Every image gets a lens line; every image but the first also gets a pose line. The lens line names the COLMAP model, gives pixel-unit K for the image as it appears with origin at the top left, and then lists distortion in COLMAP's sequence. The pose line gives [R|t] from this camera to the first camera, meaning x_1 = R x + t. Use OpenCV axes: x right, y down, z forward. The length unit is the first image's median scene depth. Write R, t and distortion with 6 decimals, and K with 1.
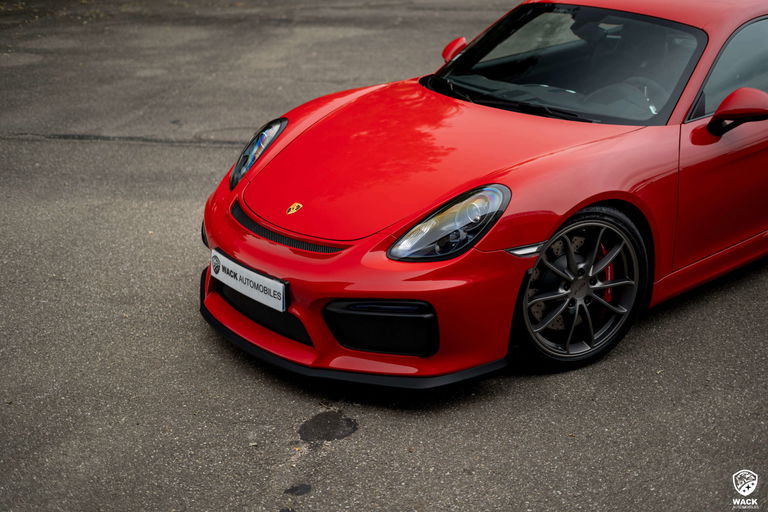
lens RADIAL K [[1068.1, 0, 398.1], [0, 1068.1, 254.7], [0, 0, 1]] dist [-0.019329, -0.008290]
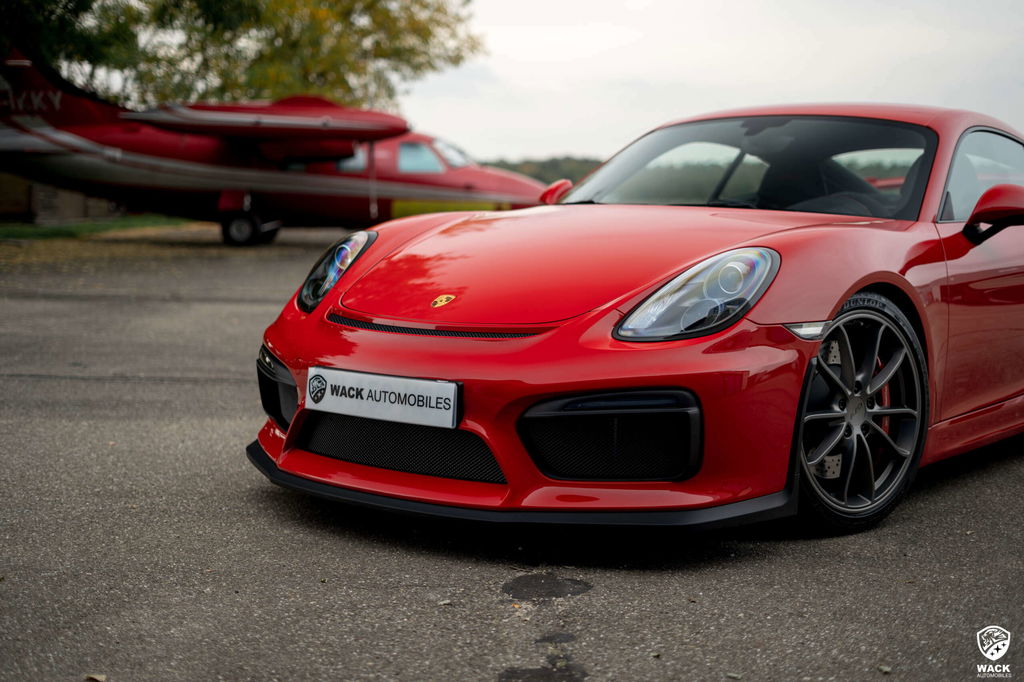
lens RADIAL K [[1424.1, 0, 530.7], [0, 1424.1, 339.3], [0, 0, 1]] dist [-0.019329, -0.008290]
pose [[0.977638, 0.019055, 0.209432, -0.236706], [0.036297, 0.965651, -0.257294, 0.219461], [-0.207141, 0.259142, 0.943365, 0.148314]]
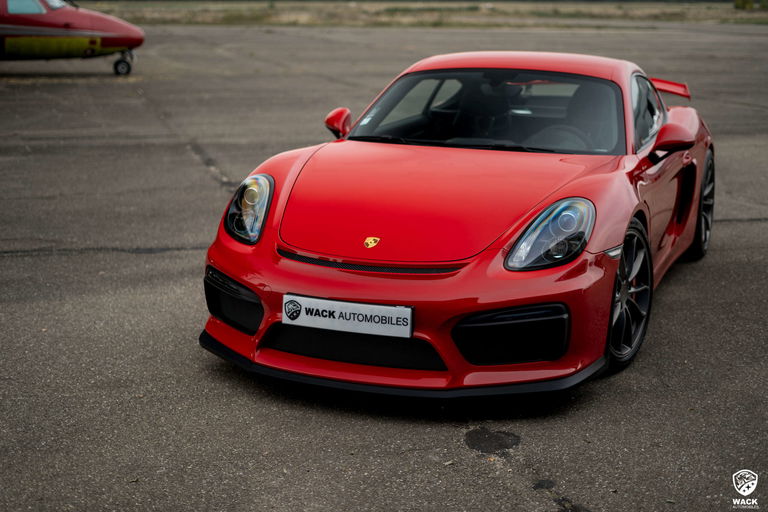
lens RADIAL K [[1068.1, 0, 398.1], [0, 1068.1, 254.7], [0, 0, 1]] dist [-0.019329, -0.008290]
pose [[0.878699, -0.072124, 0.471896, -0.554463], [0.140203, 0.983917, -0.110685, 0.082431], [-0.456324, 0.163420, 0.874679, 0.132936]]
